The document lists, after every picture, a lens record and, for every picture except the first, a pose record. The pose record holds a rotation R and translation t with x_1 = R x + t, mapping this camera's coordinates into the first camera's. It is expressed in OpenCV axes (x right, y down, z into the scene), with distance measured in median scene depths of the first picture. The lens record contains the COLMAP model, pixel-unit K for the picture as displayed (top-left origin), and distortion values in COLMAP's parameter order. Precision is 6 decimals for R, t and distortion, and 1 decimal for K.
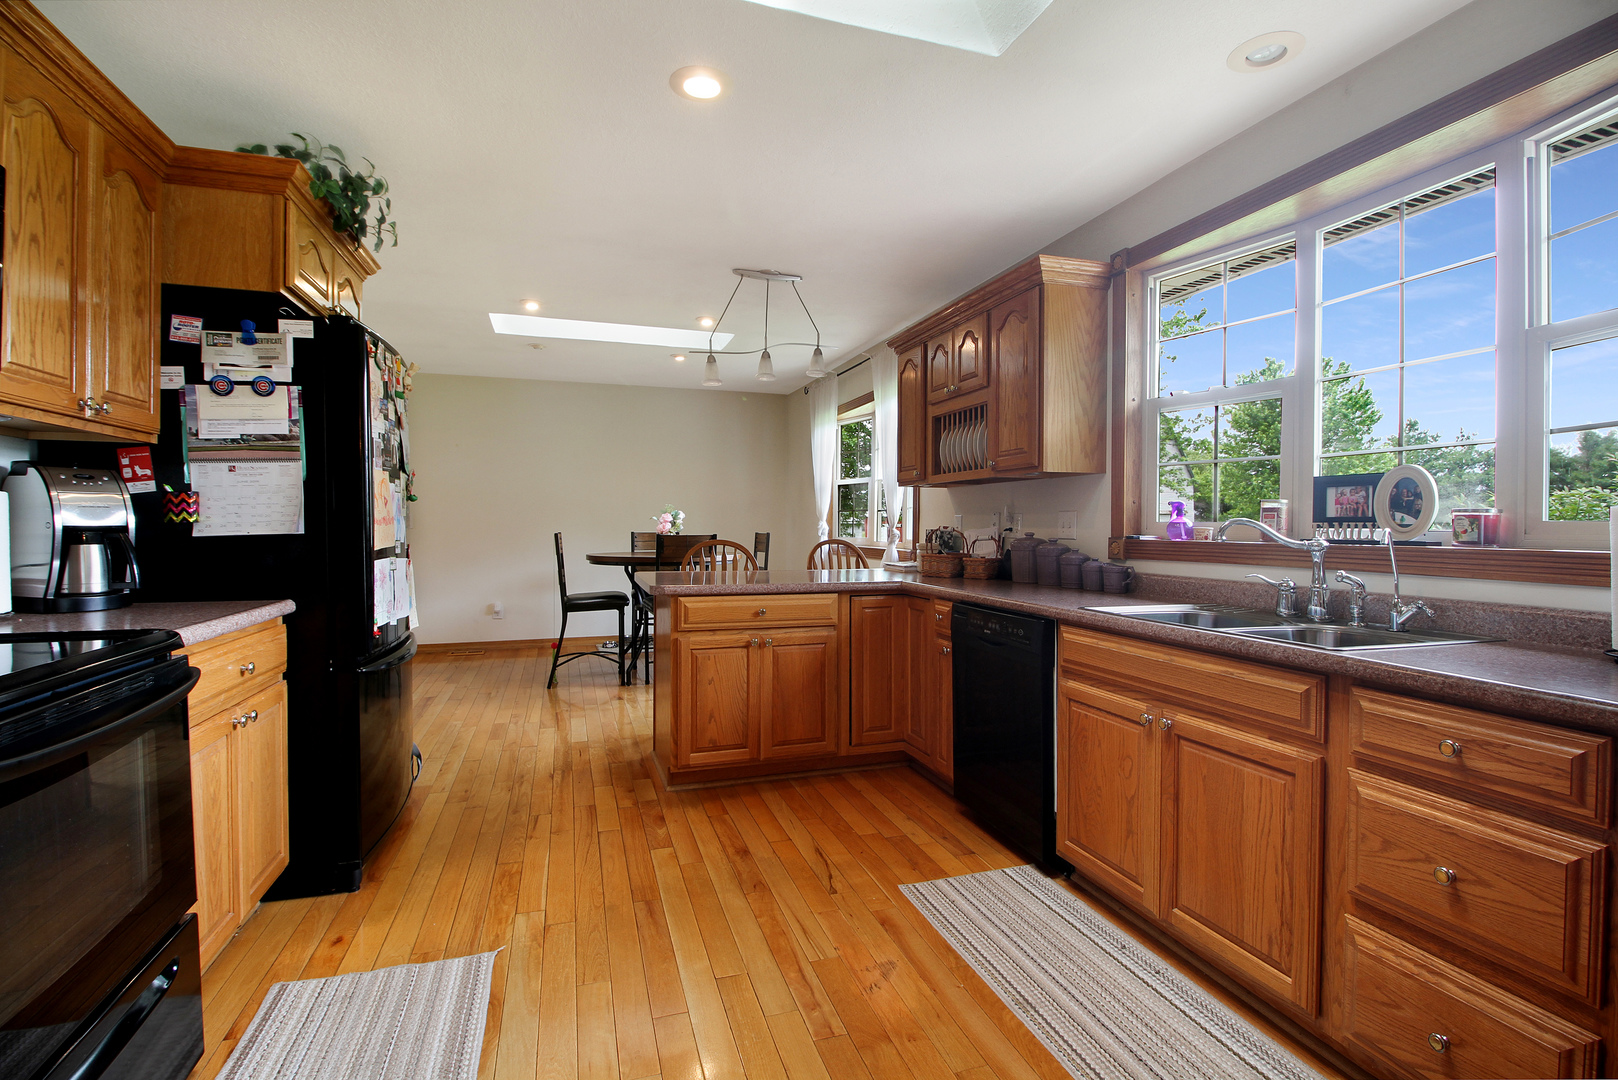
lens RADIAL K [[768.1, 0, 813.0], [0, 768.1, 535.9], [0, 0, 1]] dist [-0.003573, -0.000145]
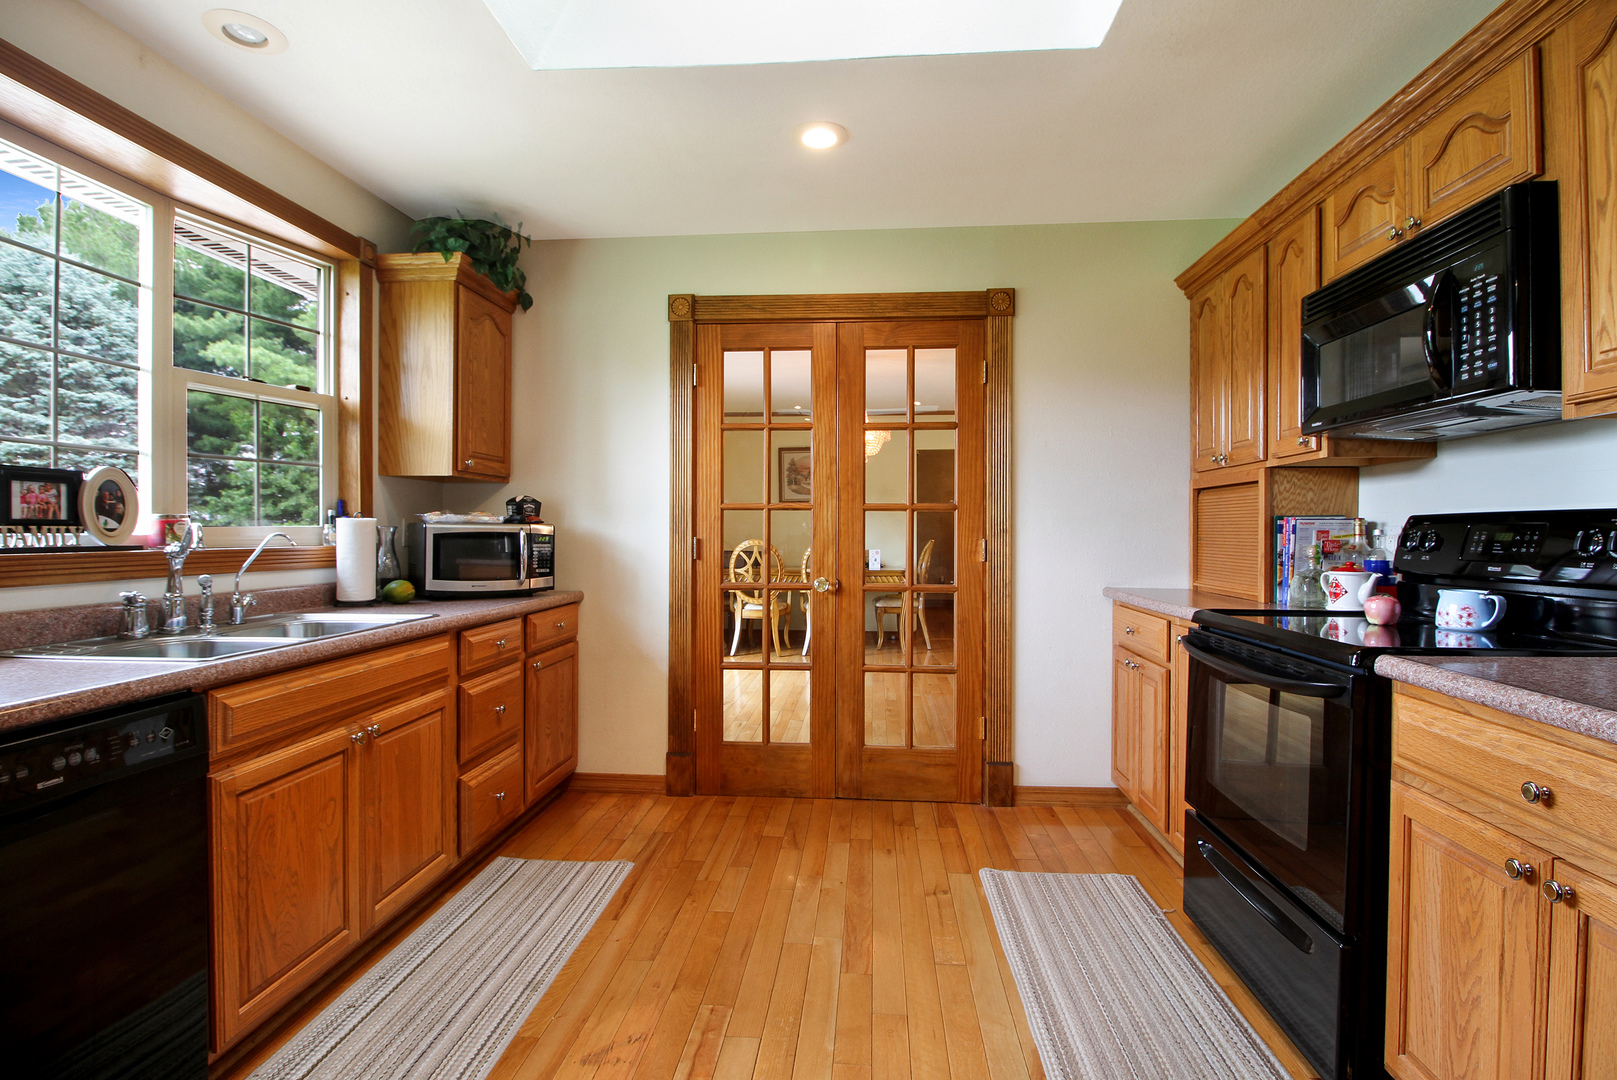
lens RADIAL K [[767.7, 0, 810.3], [0, 767.7, 536.4], [0, 0, 1]] dist [-0.003573, -0.000145]
pose [[-0.921023, -0.009699, 0.389388, -0.494244], [-0.000787, 0.999734, 0.023040, -0.033804], [-0.389508, 0.020914, -0.920786, 1.858615]]
